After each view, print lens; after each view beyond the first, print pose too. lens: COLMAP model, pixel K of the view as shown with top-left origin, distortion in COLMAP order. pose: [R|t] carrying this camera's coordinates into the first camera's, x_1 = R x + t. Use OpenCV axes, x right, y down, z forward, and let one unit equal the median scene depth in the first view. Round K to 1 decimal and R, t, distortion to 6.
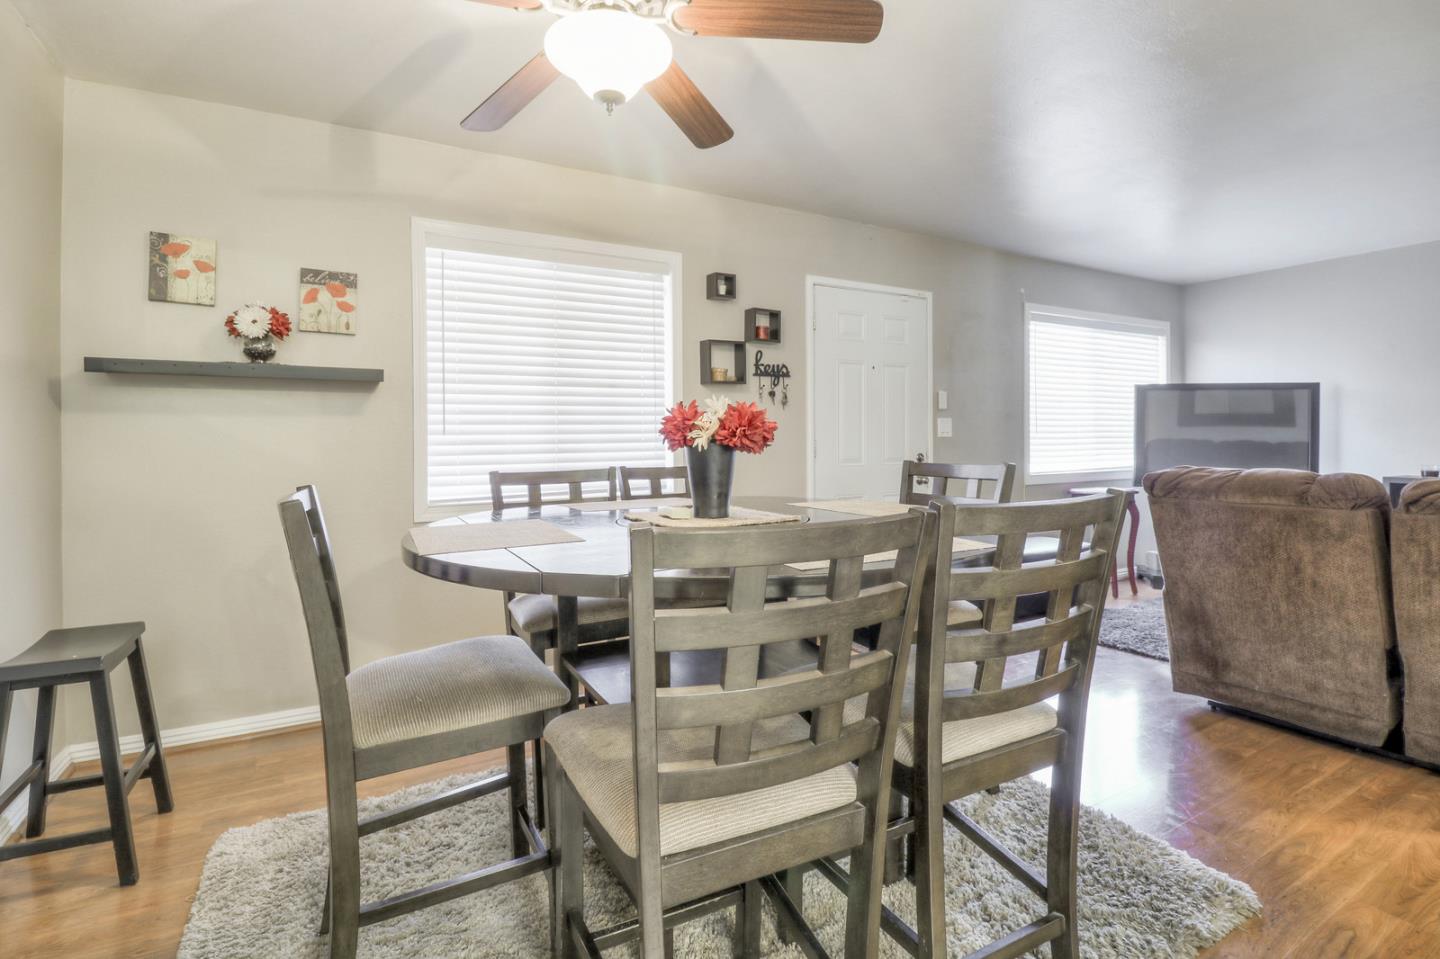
lens RADIAL K [[715.6, 0, 733.9], [0, 715.6, 429.7], [0, 0, 1]] dist [-0.013678, -0.000735]
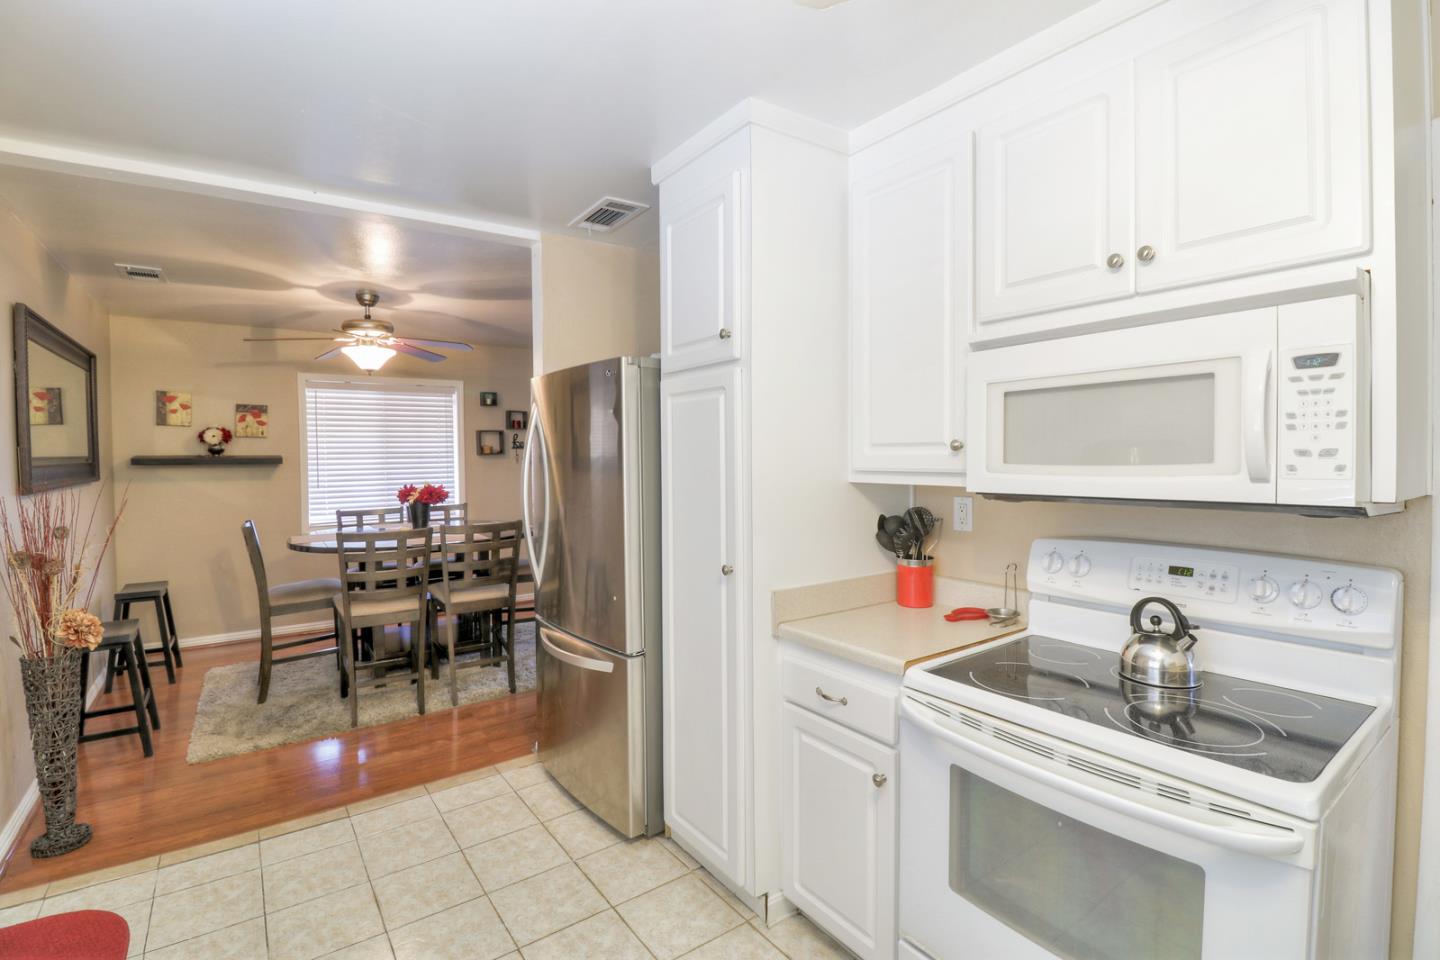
lens RADIAL K [[667.7, 0, 711.7], [0, 667.7, 472.8], [0, 0, 1]] dist [0.000870, -0.014056]
pose [[0.996020, -0.003391, 0.089070, 0.475439], [0.000158, 0.999342, 0.036280, -0.099134], [-0.089134, -0.036121, 0.995364, -0.849134]]
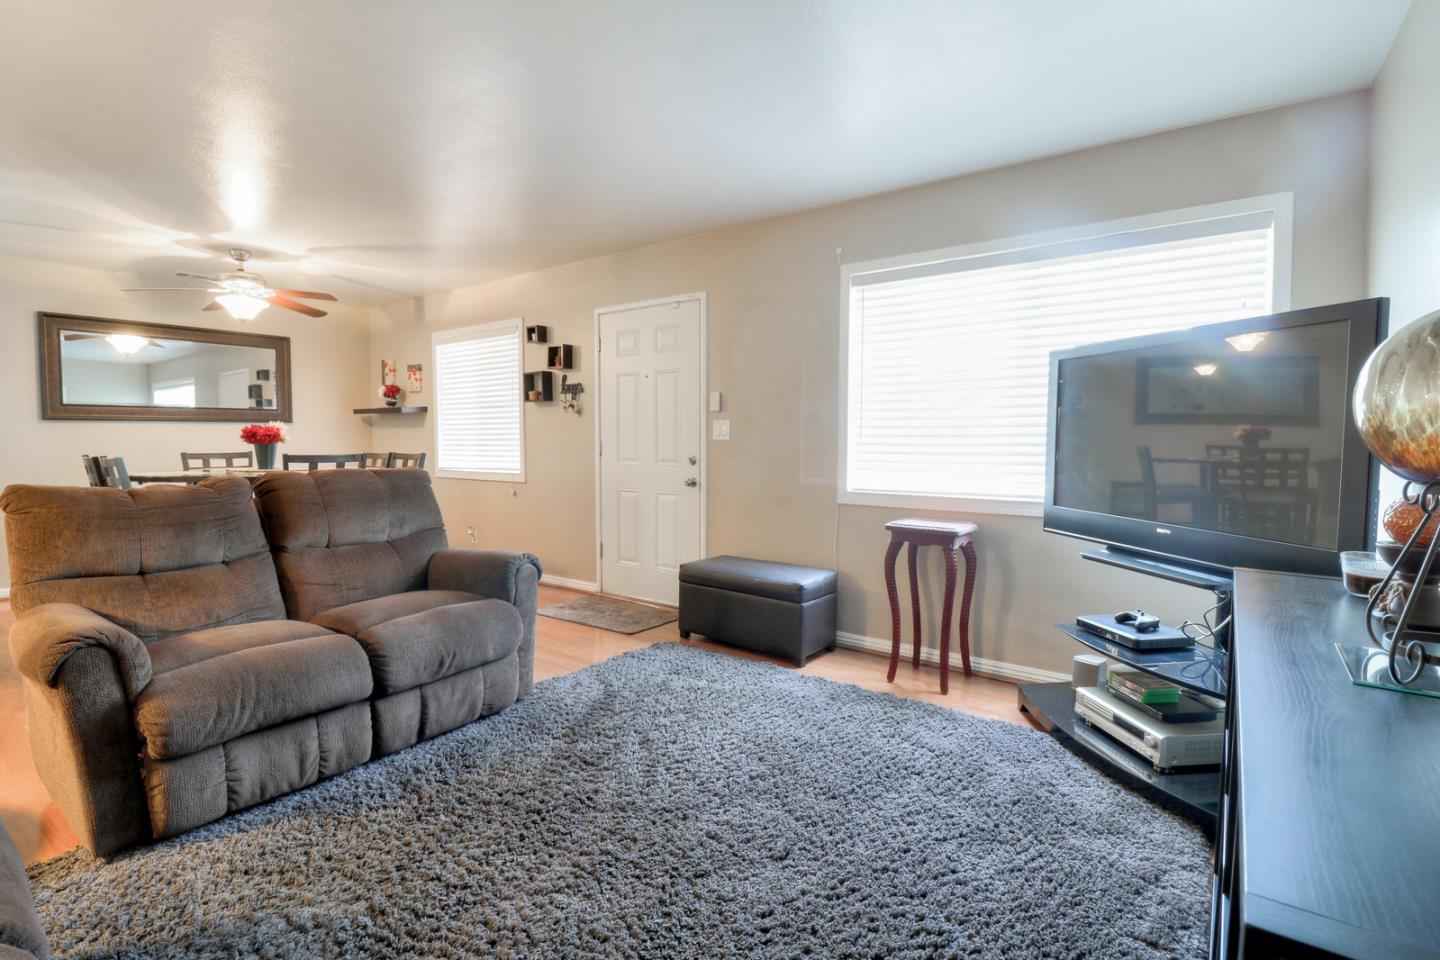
lens RADIAL K [[667.7, 0, 711.7], [0, 667.7, 472.8], [0, 0, 1]] dist [0.000870, -0.014056]
pose [[0.377146, 0.057618, -0.924360, 1.747079], [0.003467, 0.997968, 0.063621, -0.004568], [0.926147, -0.027199, 0.376180, 1.016975]]
